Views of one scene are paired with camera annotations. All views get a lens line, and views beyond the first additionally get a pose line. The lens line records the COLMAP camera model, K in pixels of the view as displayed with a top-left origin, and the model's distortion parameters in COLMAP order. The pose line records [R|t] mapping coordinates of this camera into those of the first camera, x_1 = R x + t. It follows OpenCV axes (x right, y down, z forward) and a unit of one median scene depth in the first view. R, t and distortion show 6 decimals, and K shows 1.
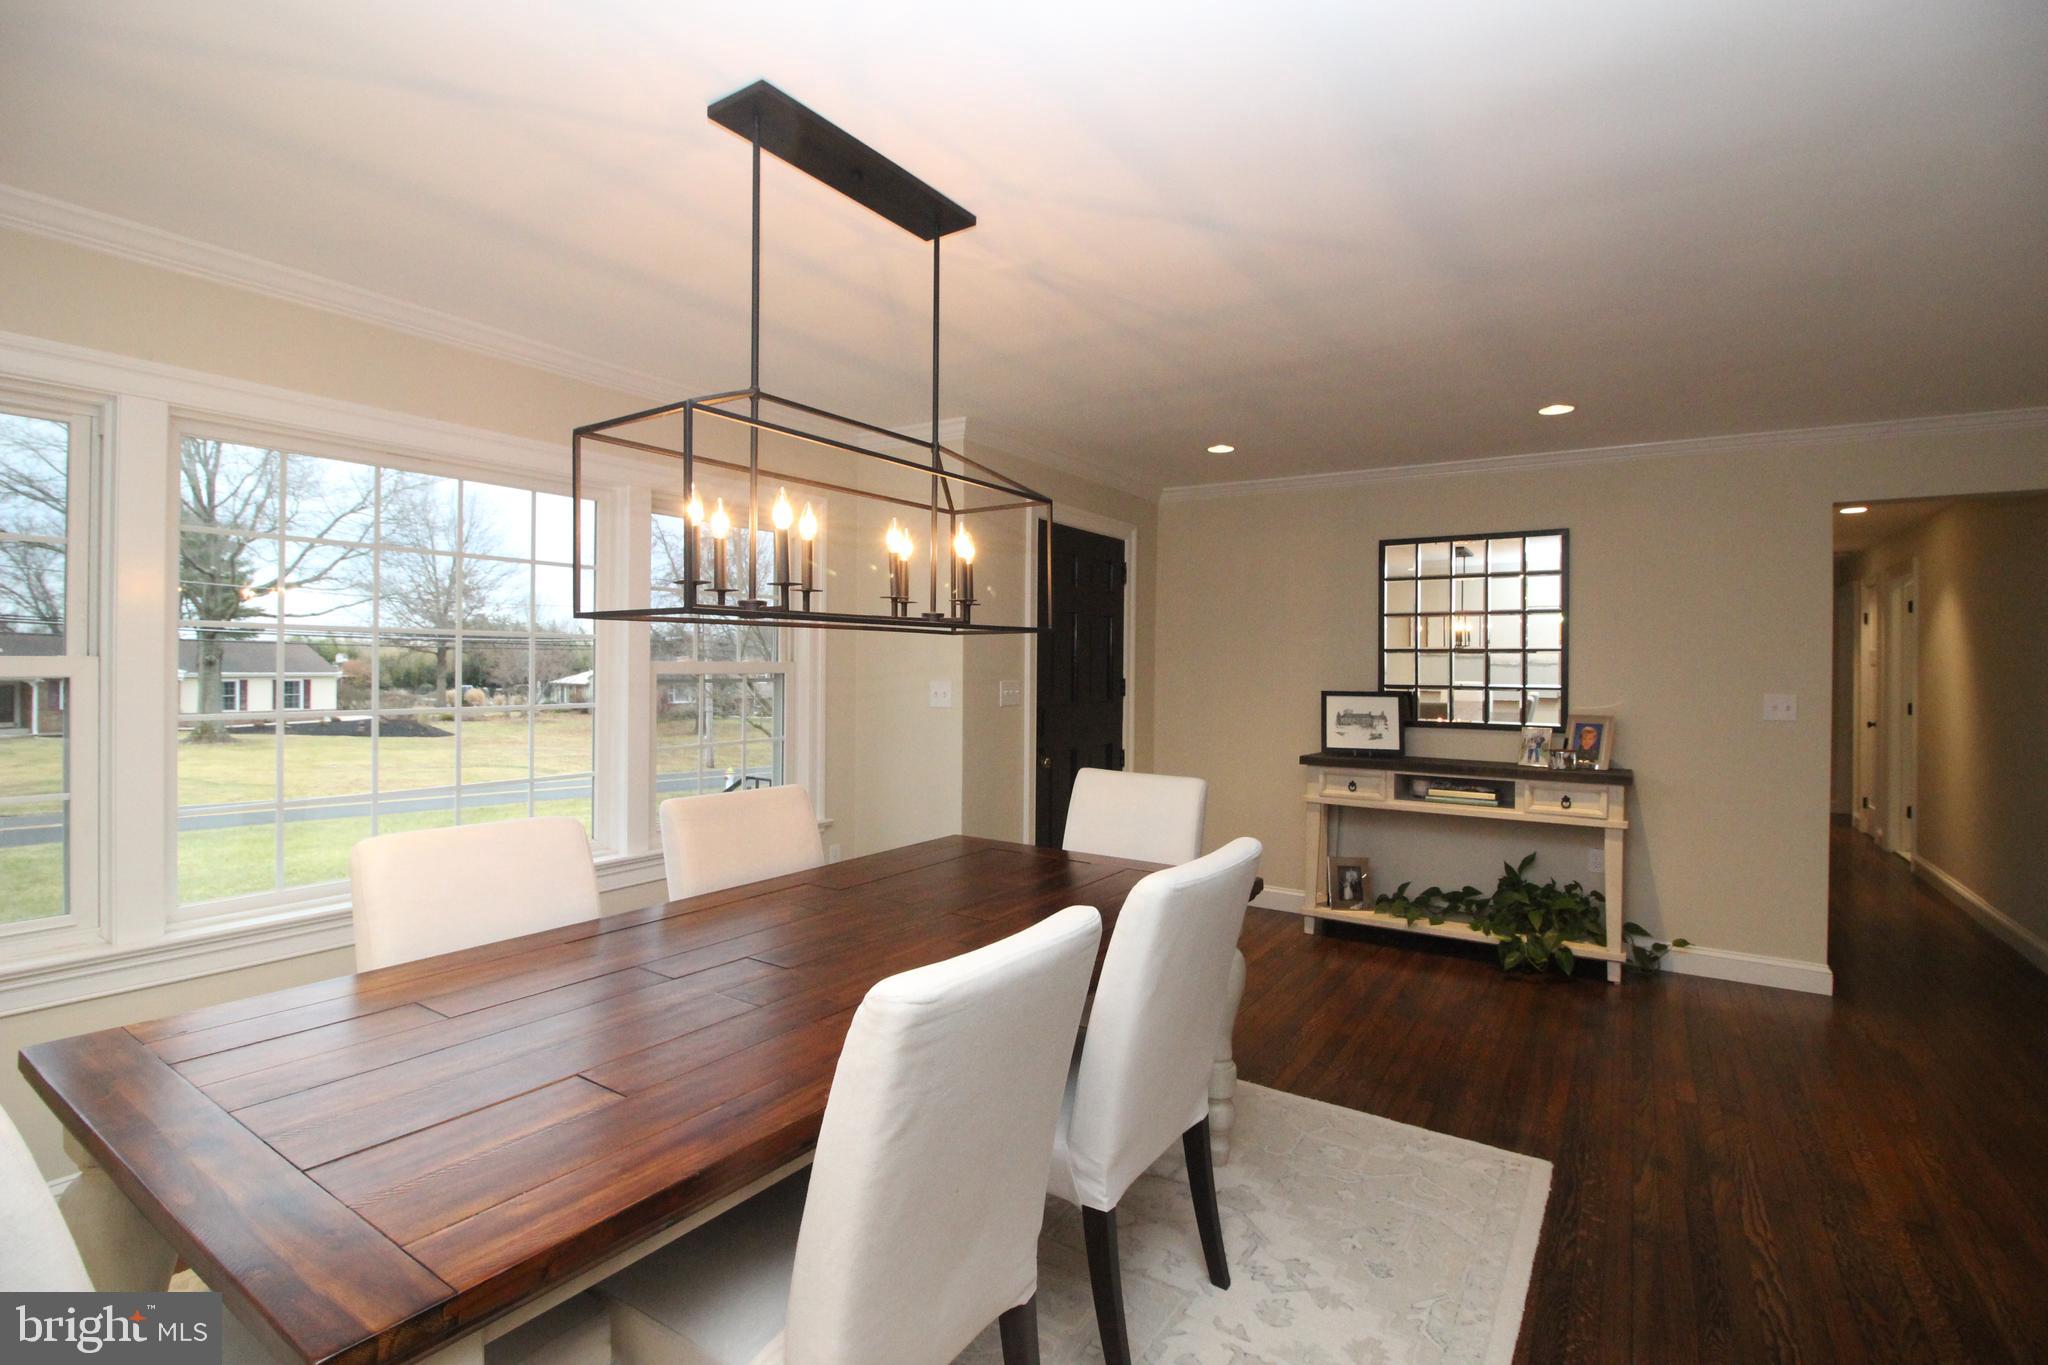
lens RADIAL K [[966.0, 0, 1027.6], [0, 966.0, 672.2], [0, 0, 1]] dist [0.023085, 0.000200]
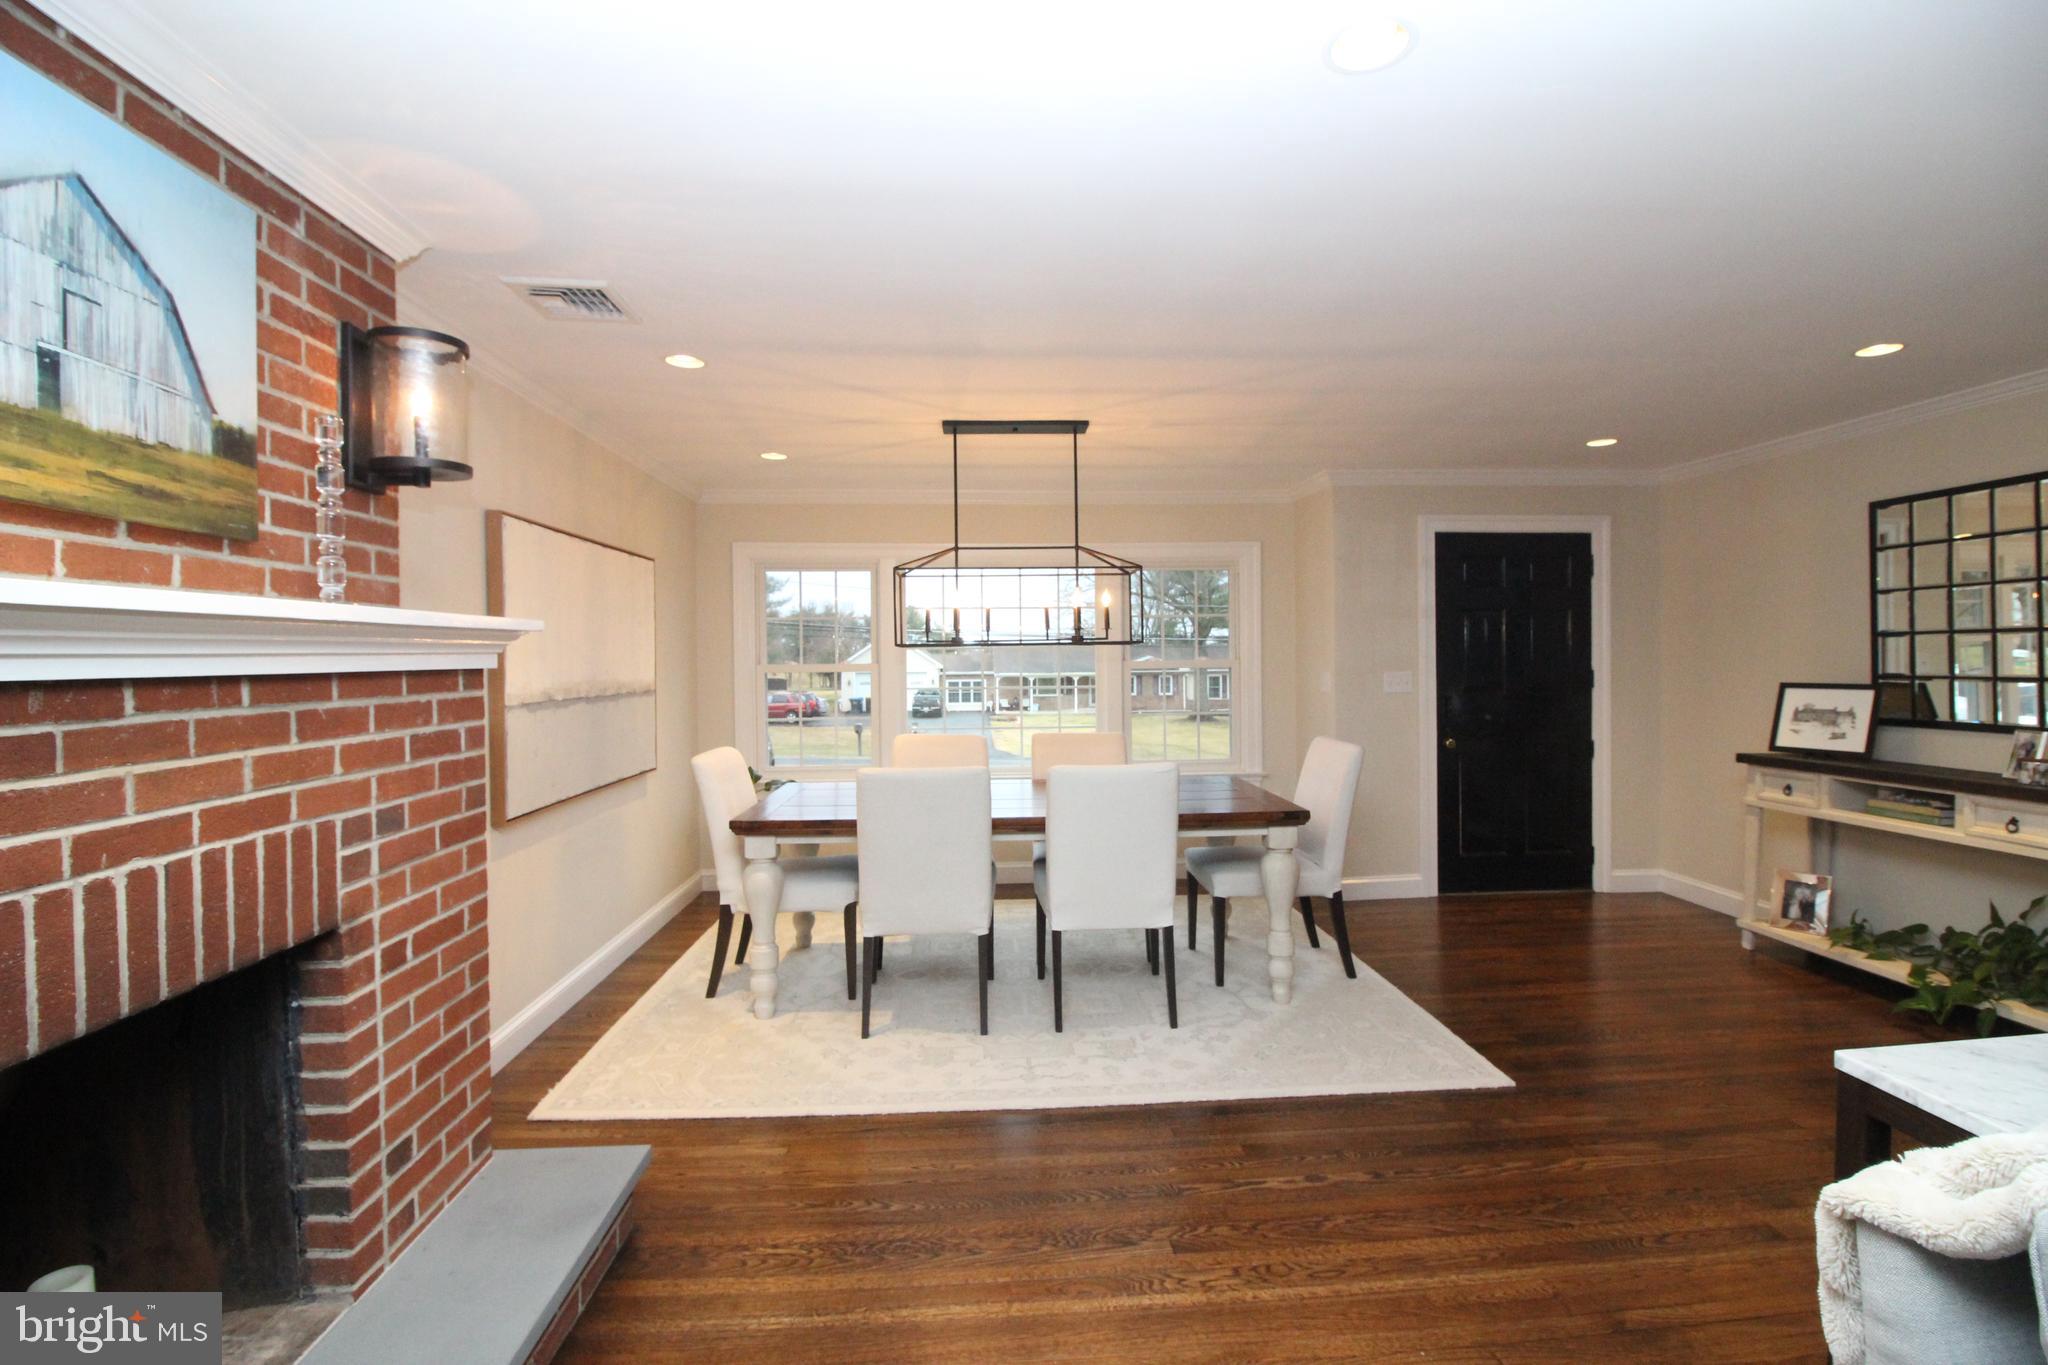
lens RADIAL K [[966.0, 0, 1027.6], [0, 966.0, 672.2], [0, 0, 1]] dist [0.023085, 0.000200]
pose [[0.606110, -0.003407, -0.795373, 0.620956], [0.007427, 0.999971, 0.001376, 0.003594], [0.795346, -0.006741, 0.606118, -0.094952]]
